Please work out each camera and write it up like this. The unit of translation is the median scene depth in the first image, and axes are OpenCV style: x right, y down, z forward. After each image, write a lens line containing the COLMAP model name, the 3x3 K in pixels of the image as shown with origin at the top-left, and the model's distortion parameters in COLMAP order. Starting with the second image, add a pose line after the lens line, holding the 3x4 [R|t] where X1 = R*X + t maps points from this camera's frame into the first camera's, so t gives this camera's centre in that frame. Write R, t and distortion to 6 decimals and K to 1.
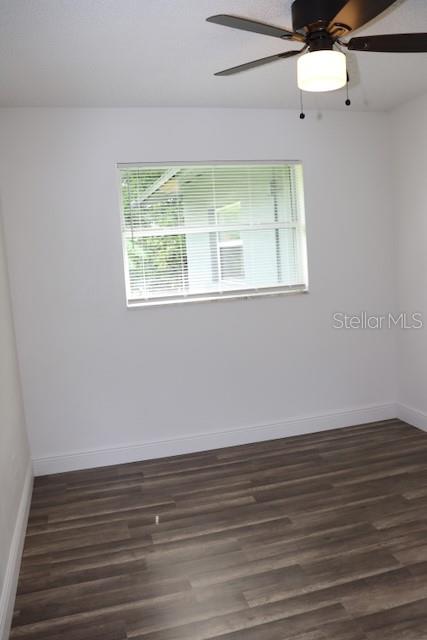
lens RADIAL K [[522.4, 0, 213.5], [0, 522.4, 320.0], [0, 0, 1]] dist [-0.163888, 0.124213]
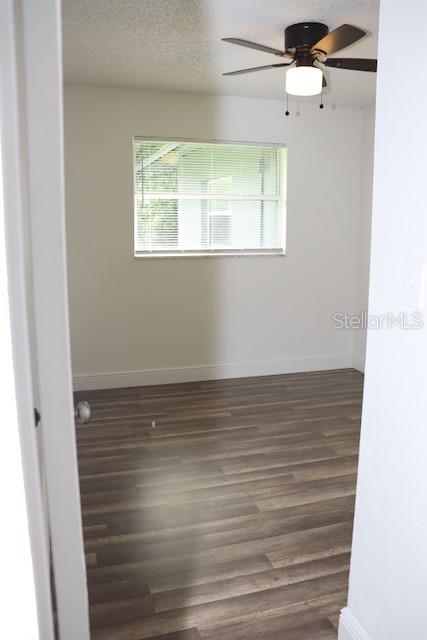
lens RADIAL K [[522.4, 0, 213.5], [0, 522.4, 320.0], [0, 0, 1]] dist [-0.163888, 0.124213]
pose [[0.997273, 0.060627, 0.042087, -0.031570], [-0.062599, 0.996920, 0.047241, 0.066240], [-0.039094, -0.049747, 0.997996, -0.265862]]
